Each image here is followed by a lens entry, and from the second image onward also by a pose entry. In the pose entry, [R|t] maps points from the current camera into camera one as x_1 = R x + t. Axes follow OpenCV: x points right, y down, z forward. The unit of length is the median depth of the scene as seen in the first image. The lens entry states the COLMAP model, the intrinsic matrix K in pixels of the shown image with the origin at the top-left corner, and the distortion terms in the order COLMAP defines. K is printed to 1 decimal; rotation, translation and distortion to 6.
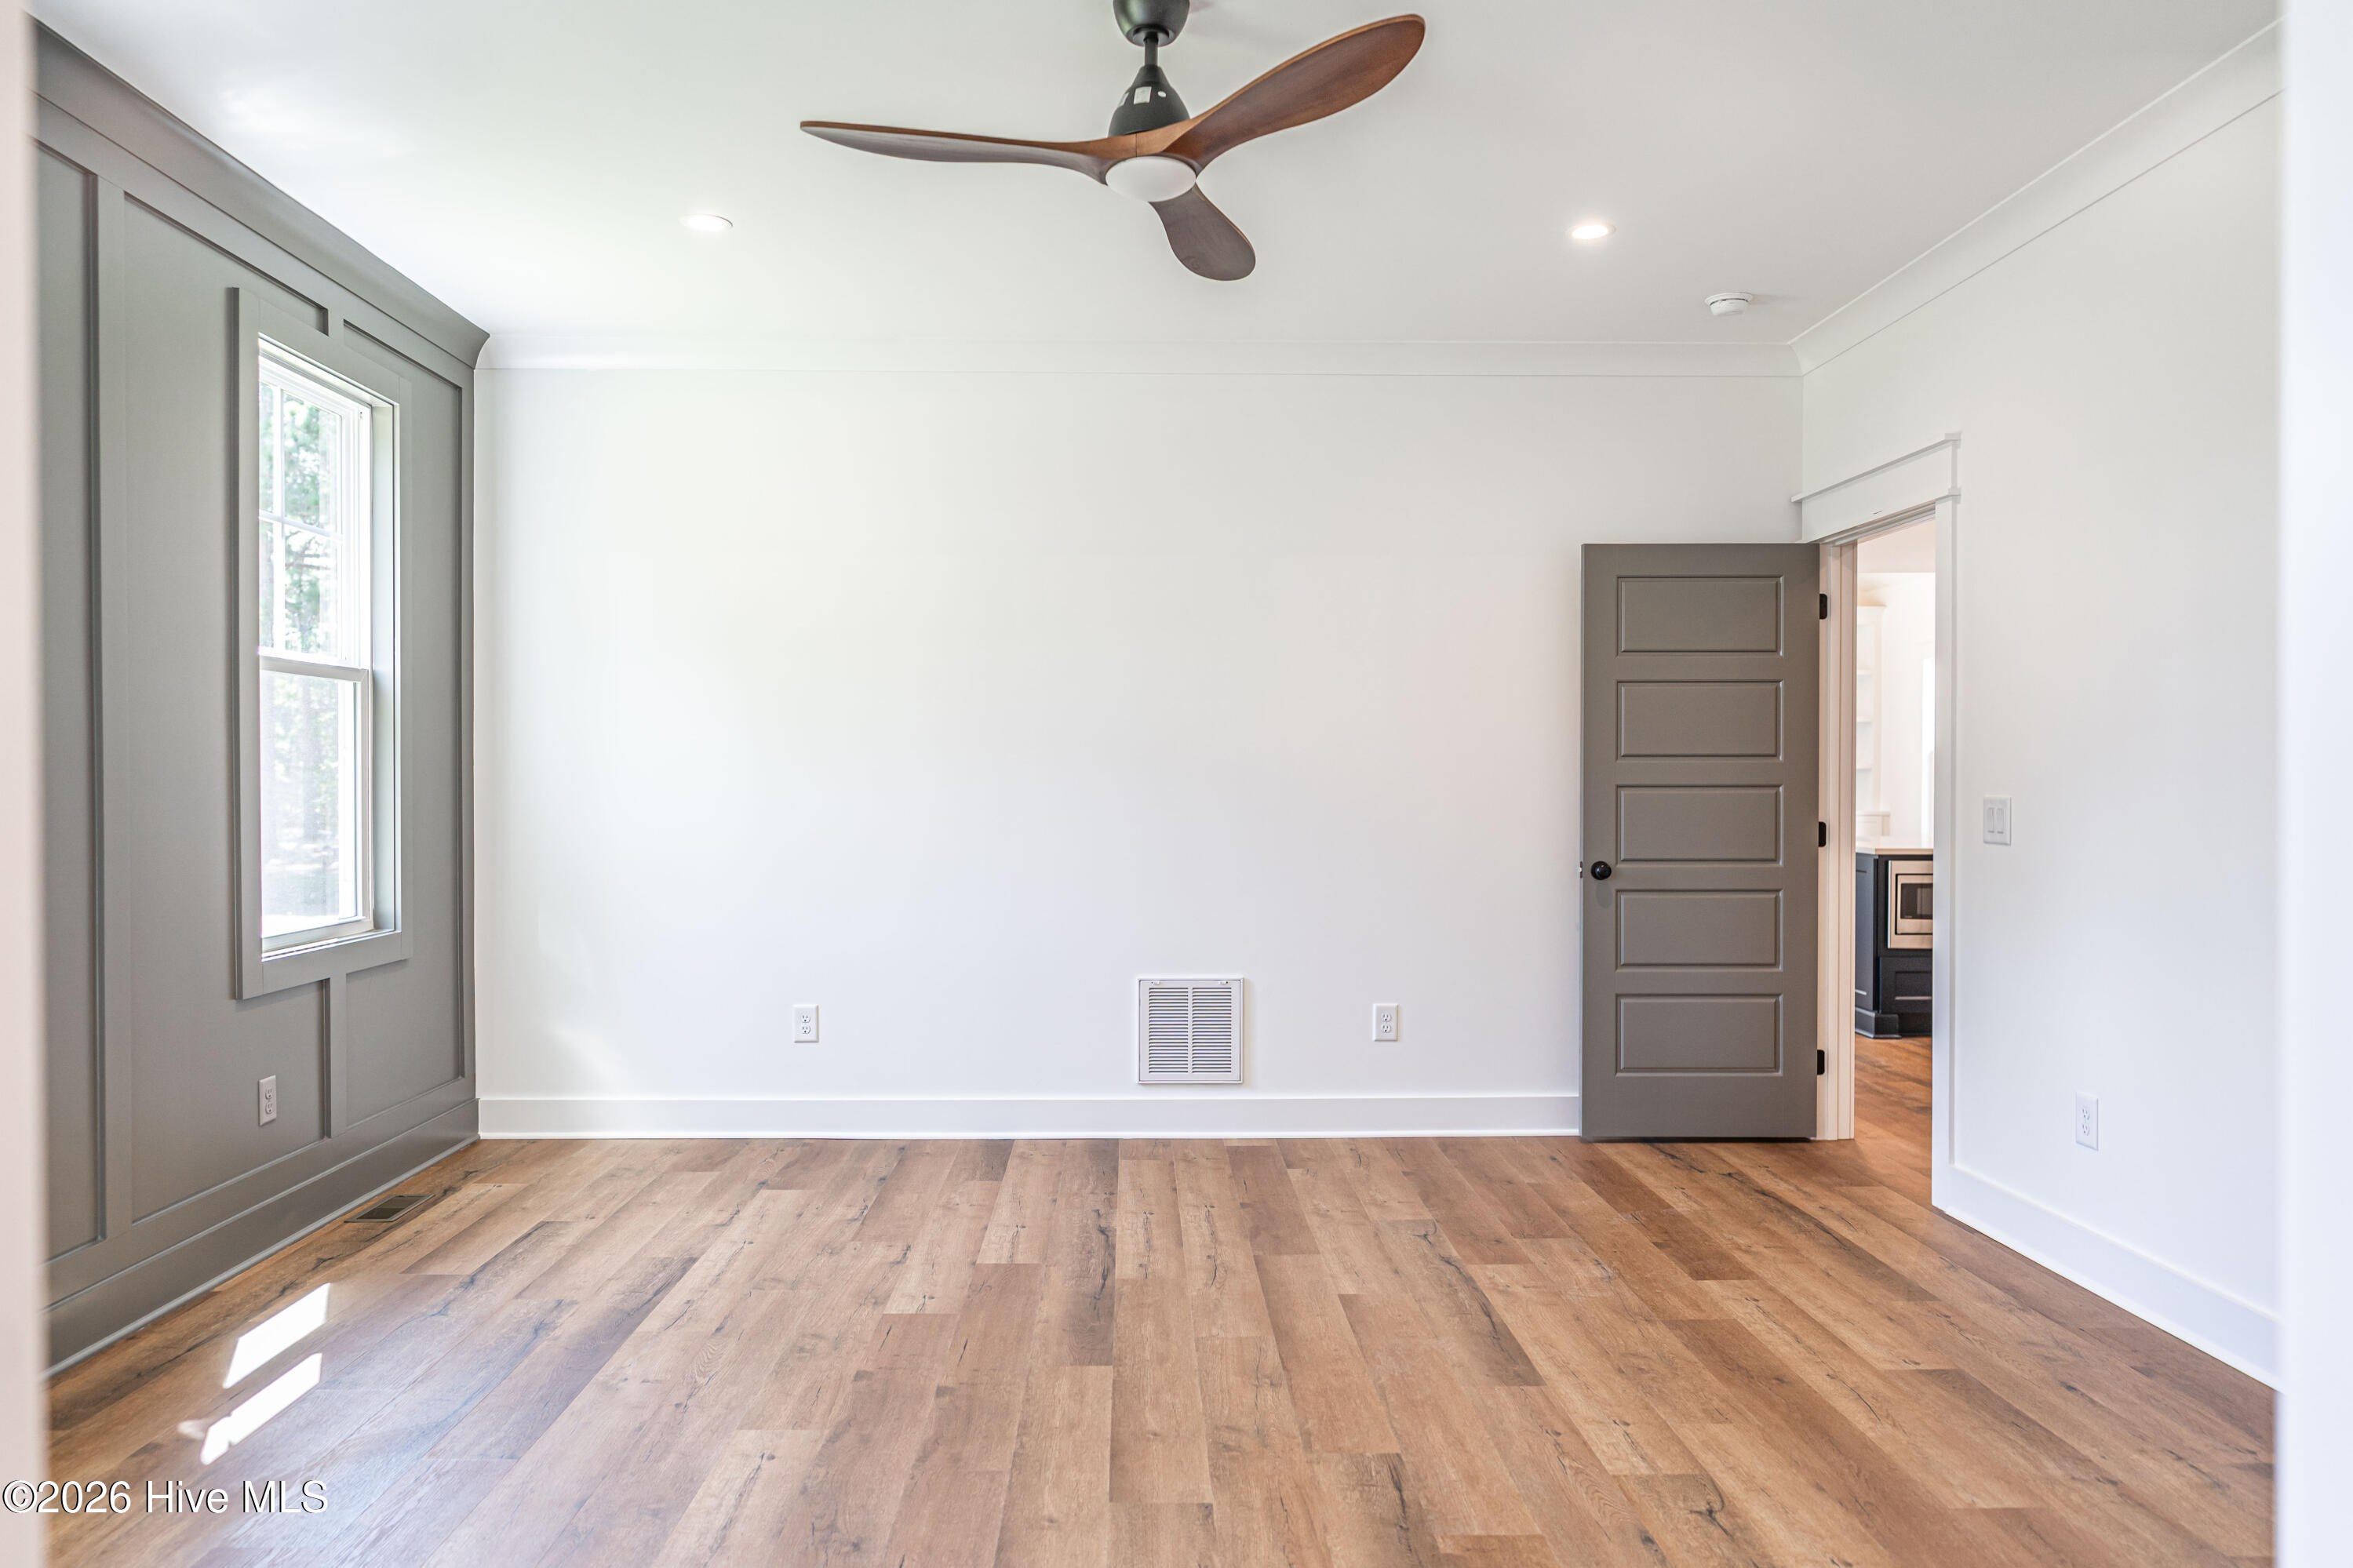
lens RADIAL K [[1567.1, 0, 1176.5], [0, 1567.1, 786.0], [0, 0, 1]] dist [-0.001583, 0.000790]
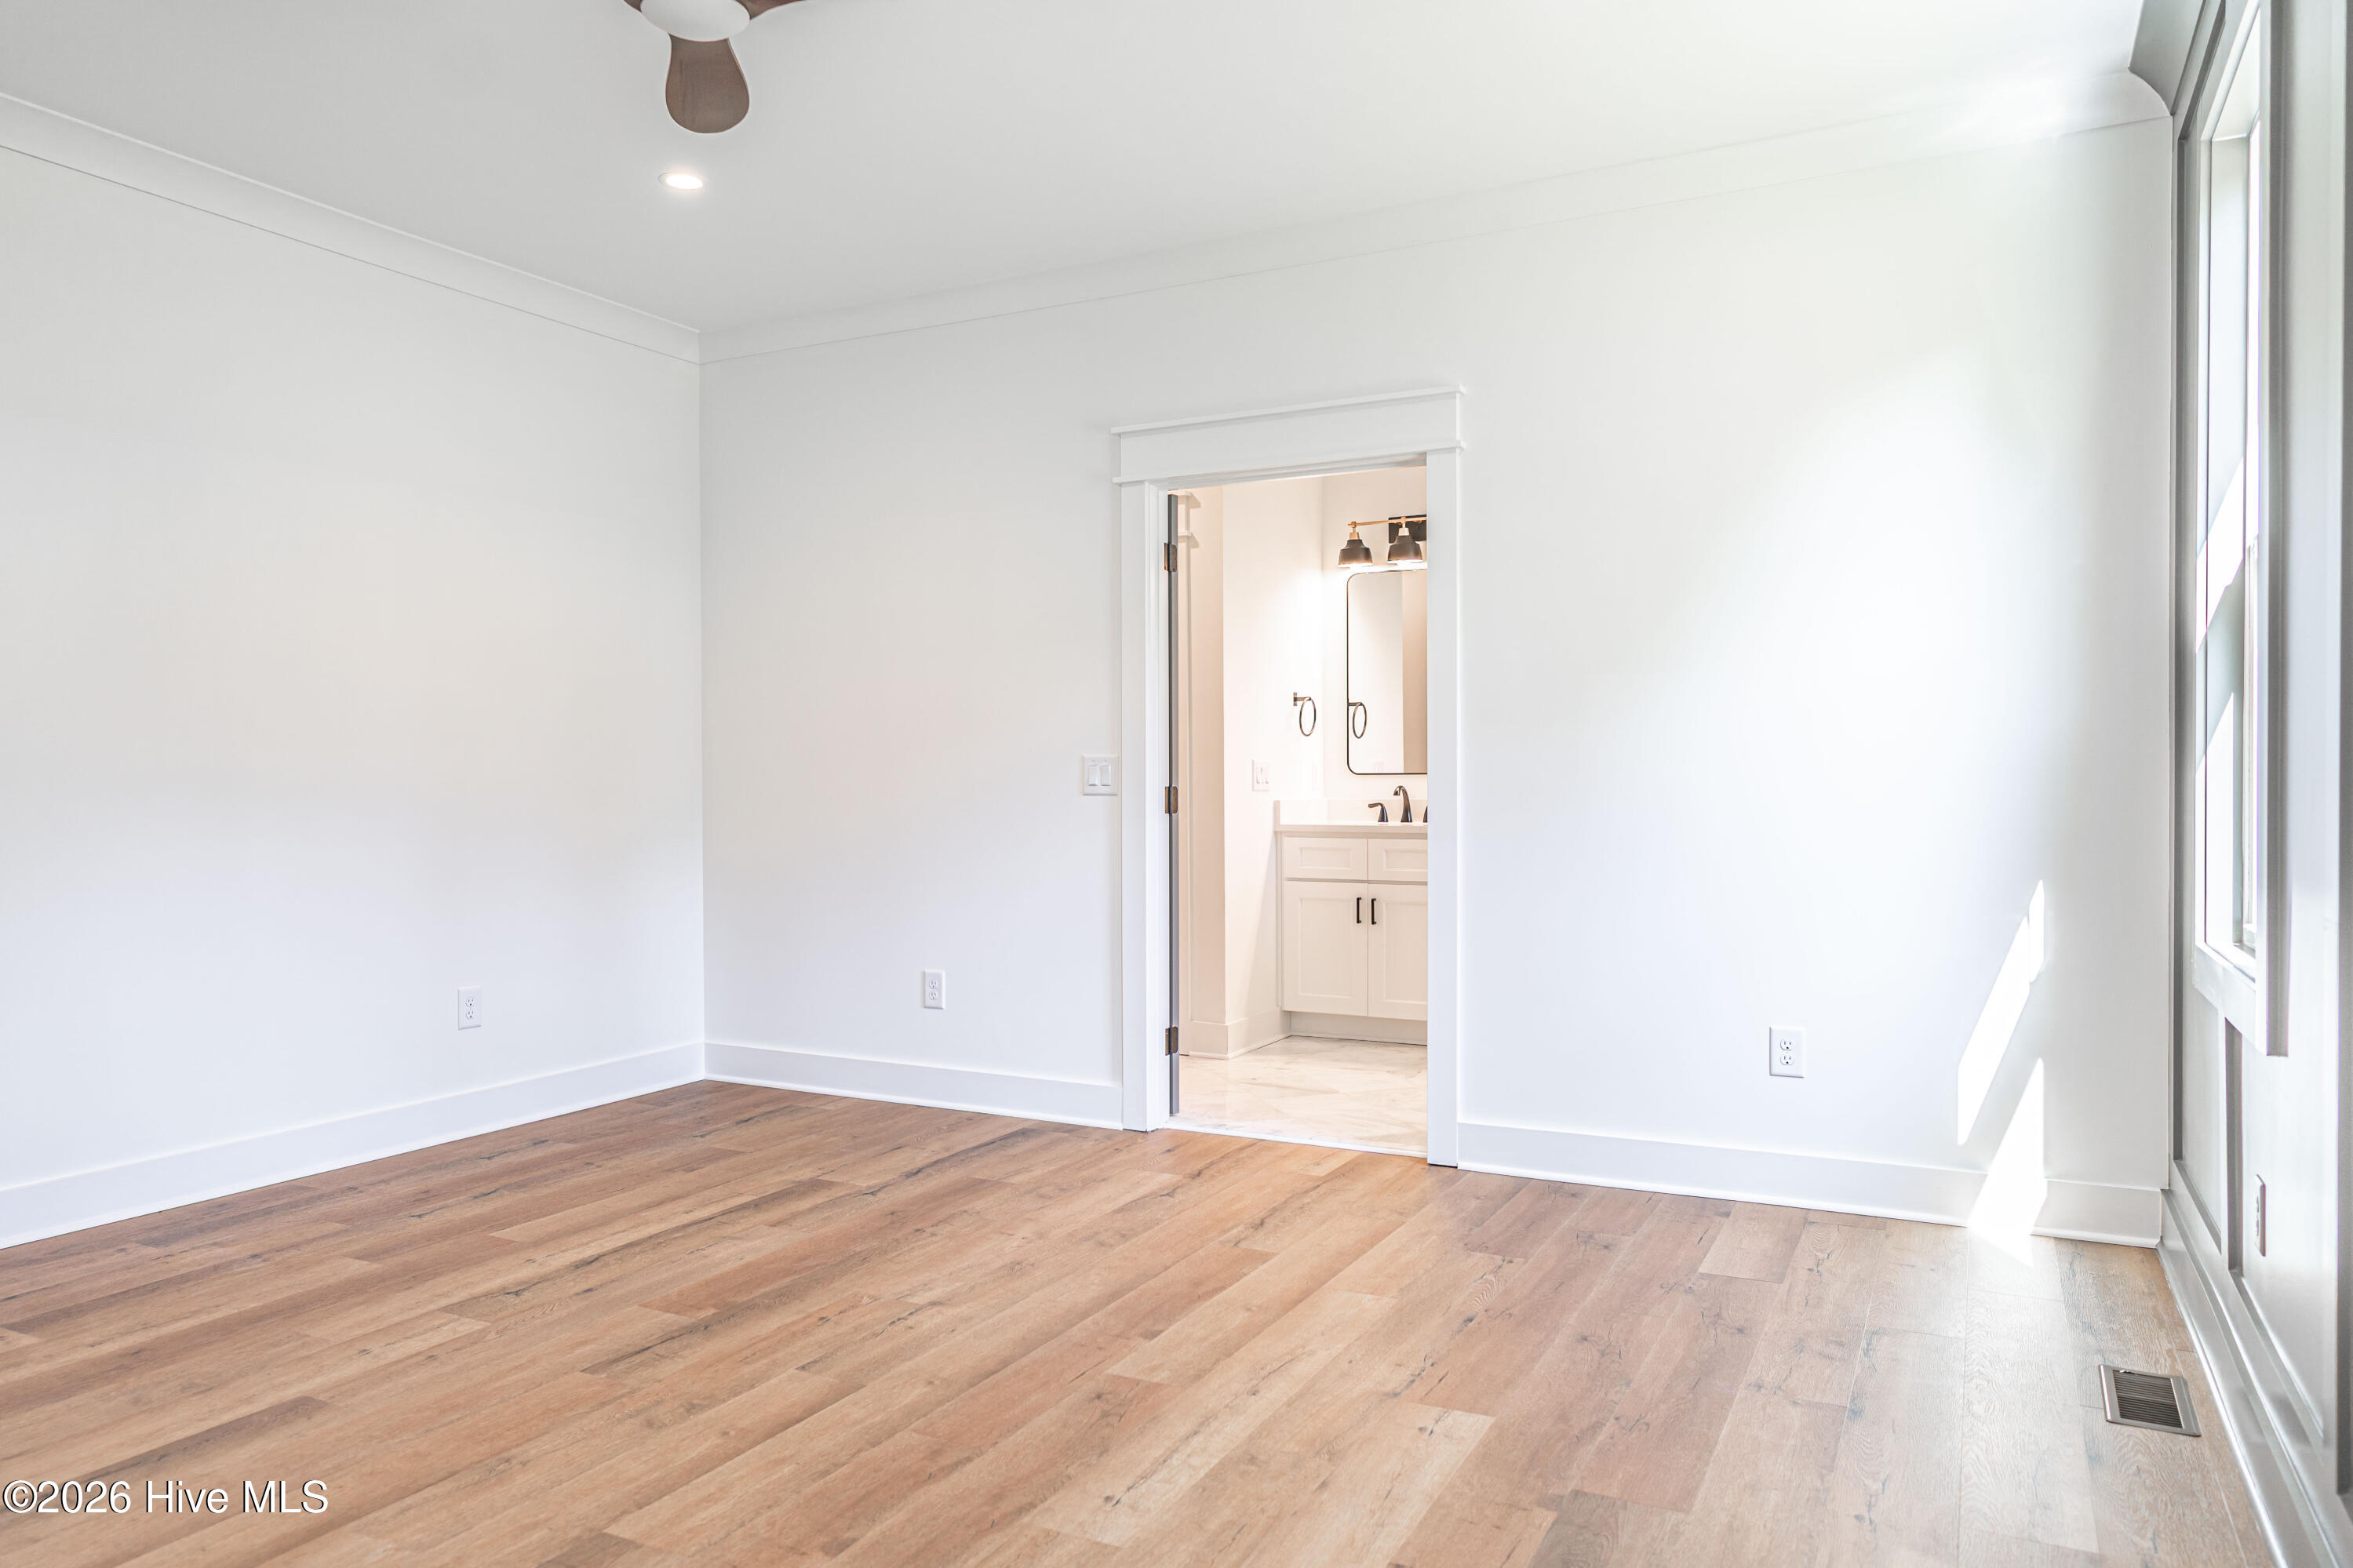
lens RADIAL K [[1567.1, 0, 1153.8], [0, 1567.1, 781.9], [0, 0, 1]] dist [-0.001583, 0.000790]
pose [[-0.869350, 0.000576, 0.494197, -0.710470], [0.005747, 0.999943, 0.008945, 0.034935], [-0.494163, 0.010617, -0.869304, 1.750327]]
